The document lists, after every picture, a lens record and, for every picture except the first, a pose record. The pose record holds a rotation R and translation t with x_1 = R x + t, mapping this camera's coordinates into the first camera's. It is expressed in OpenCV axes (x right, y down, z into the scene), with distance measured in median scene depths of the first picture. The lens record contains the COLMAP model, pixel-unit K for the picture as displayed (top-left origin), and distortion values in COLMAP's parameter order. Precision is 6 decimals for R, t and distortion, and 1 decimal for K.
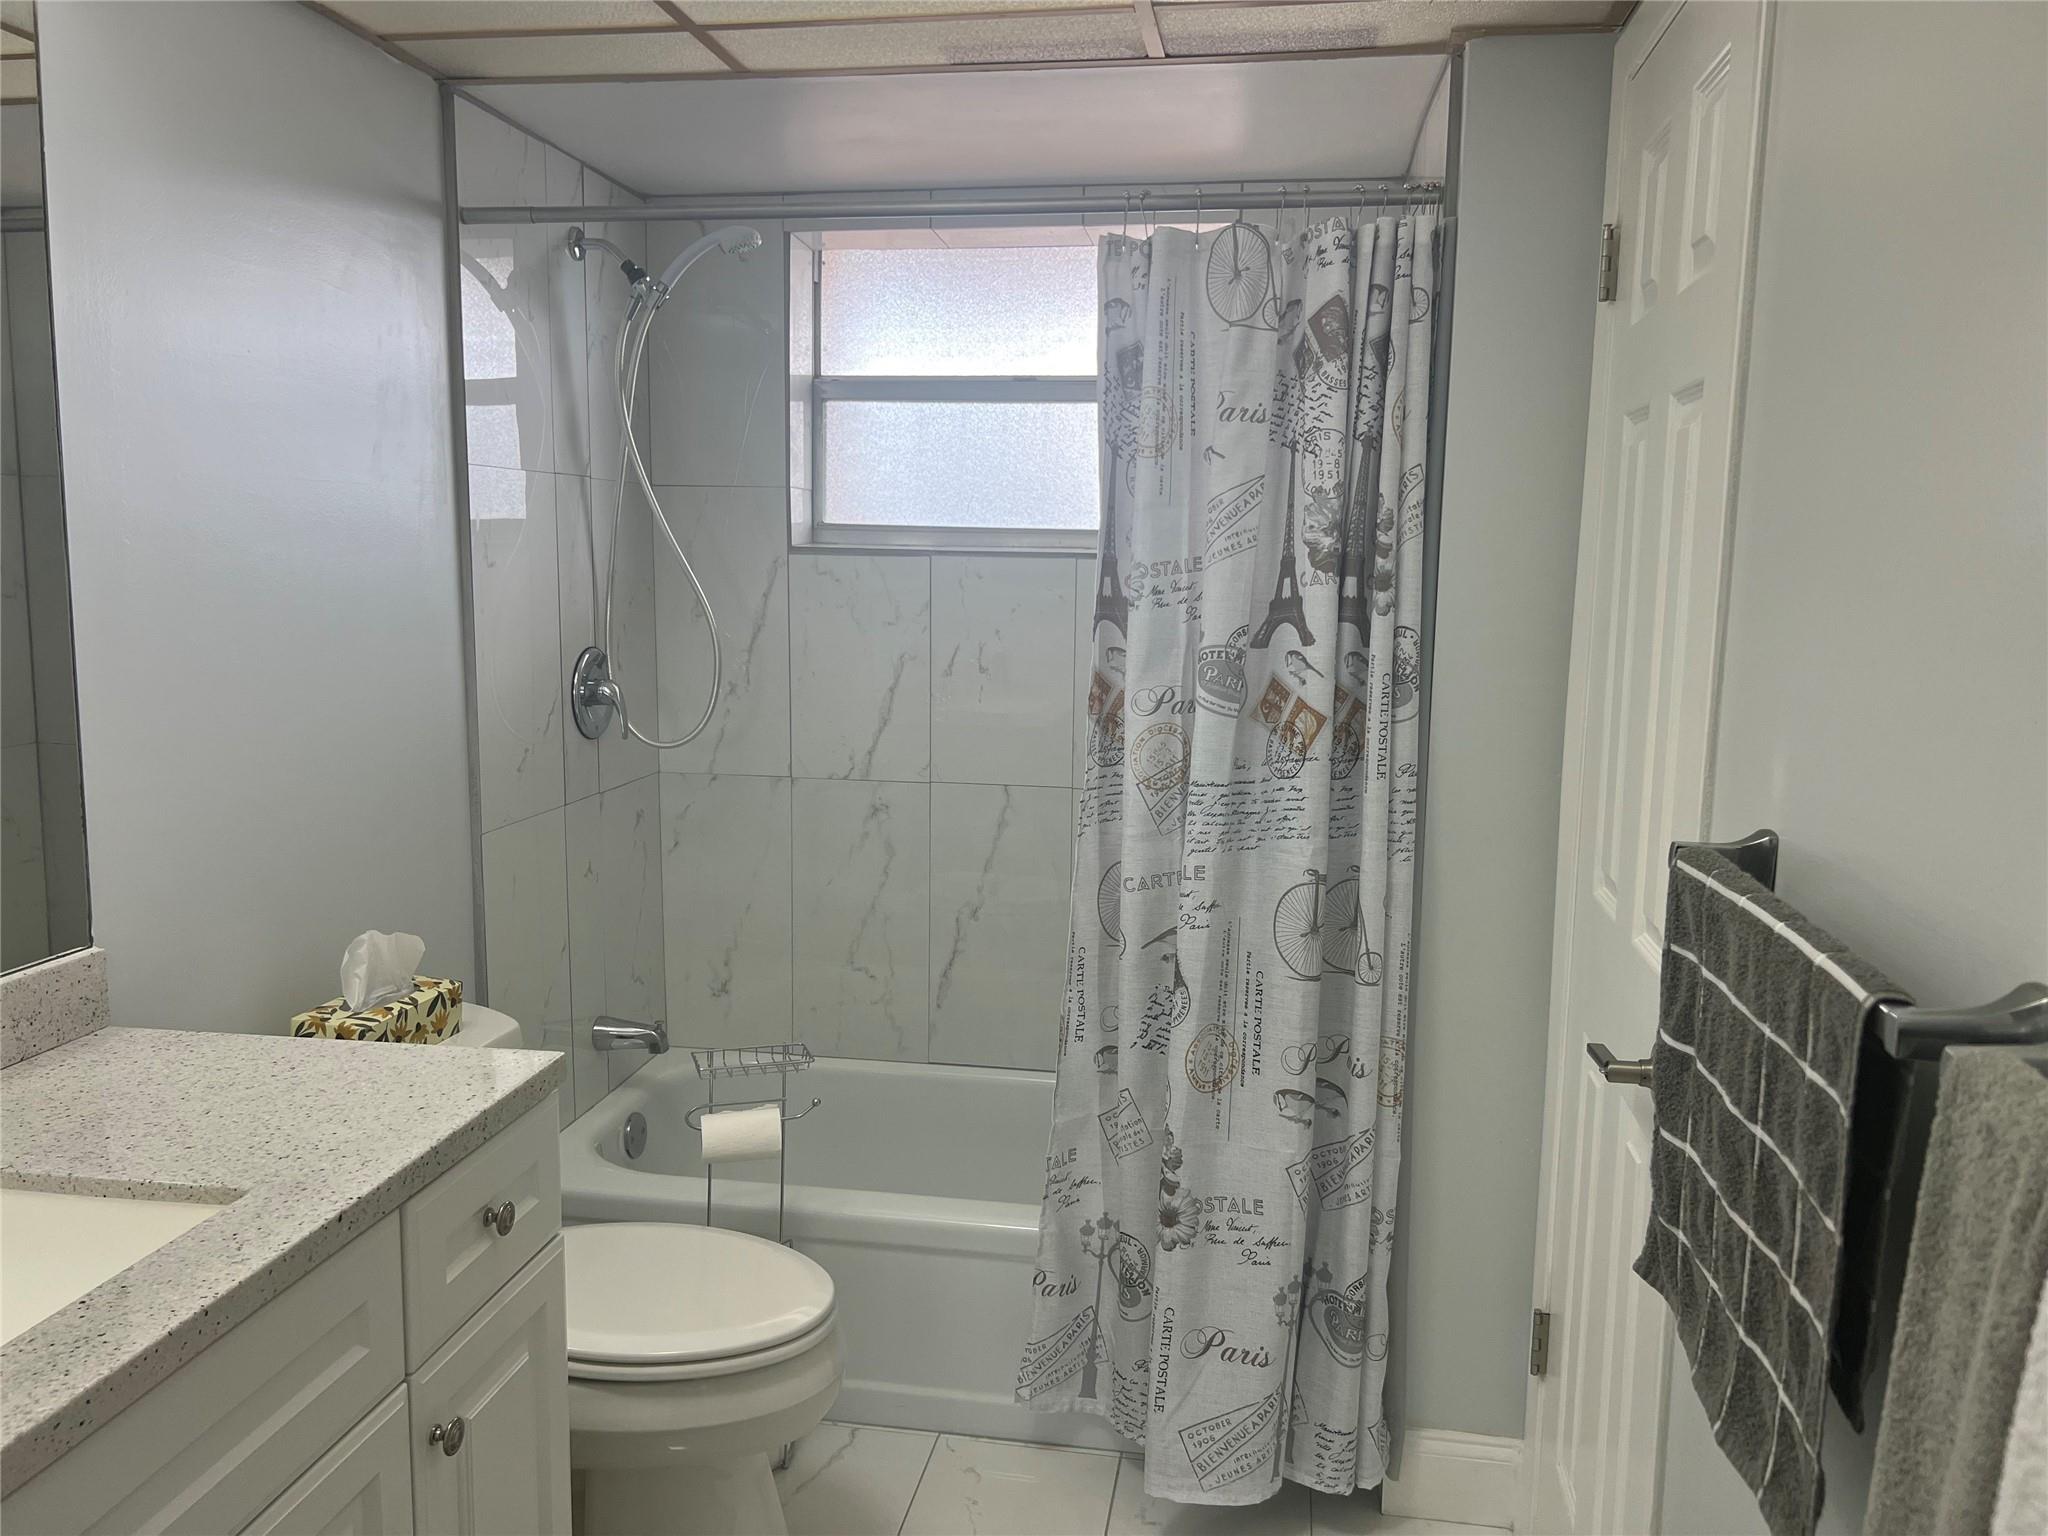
lens RADIAL K [[1540.0, 0, 1027.1], [0, 1540.0, 768.8], [0, 0, 1]] dist [0.042978, -0.049226]
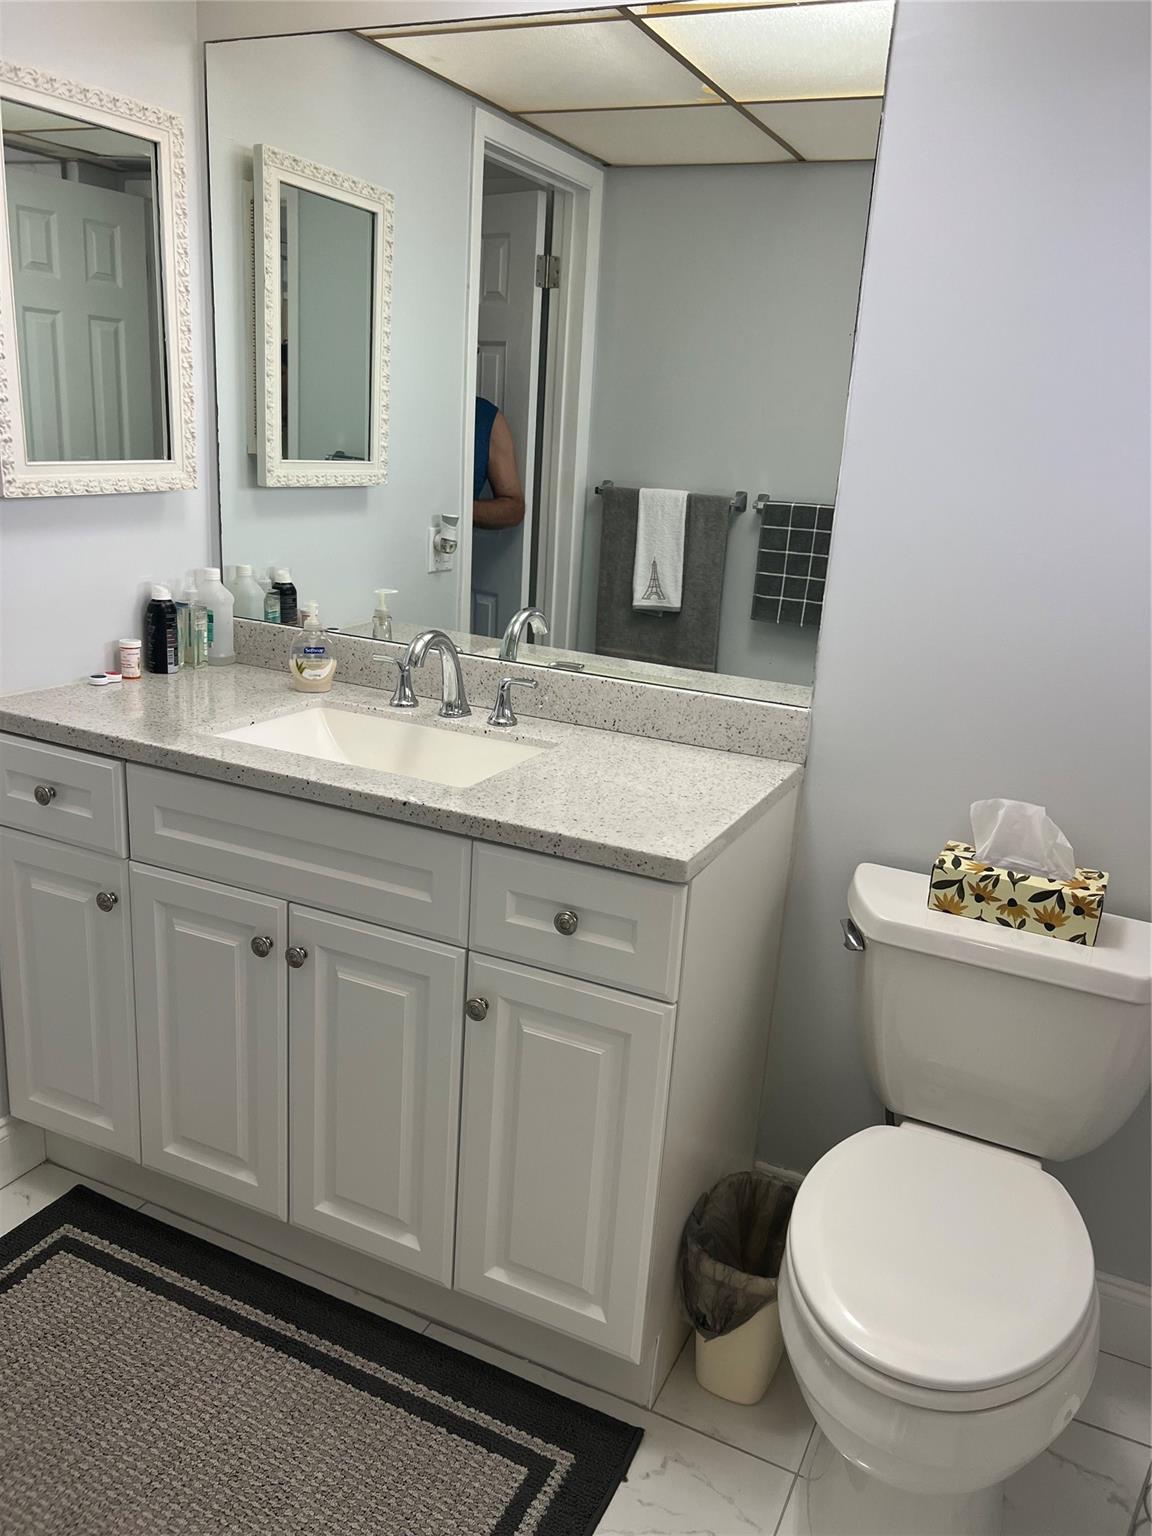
lens RADIAL K [[1155.0, 0, 578.8], [0, 1155.0, 767.8], [0, 0, 1]] dist [0.042978, -0.049226]
pose [[-0.262535, 0.243973, -0.933570, 0.400276], [-0.202868, 0.931927, 0.300593, -0.096692], [0.943356, 0.268308, -0.195169, 0.848958]]
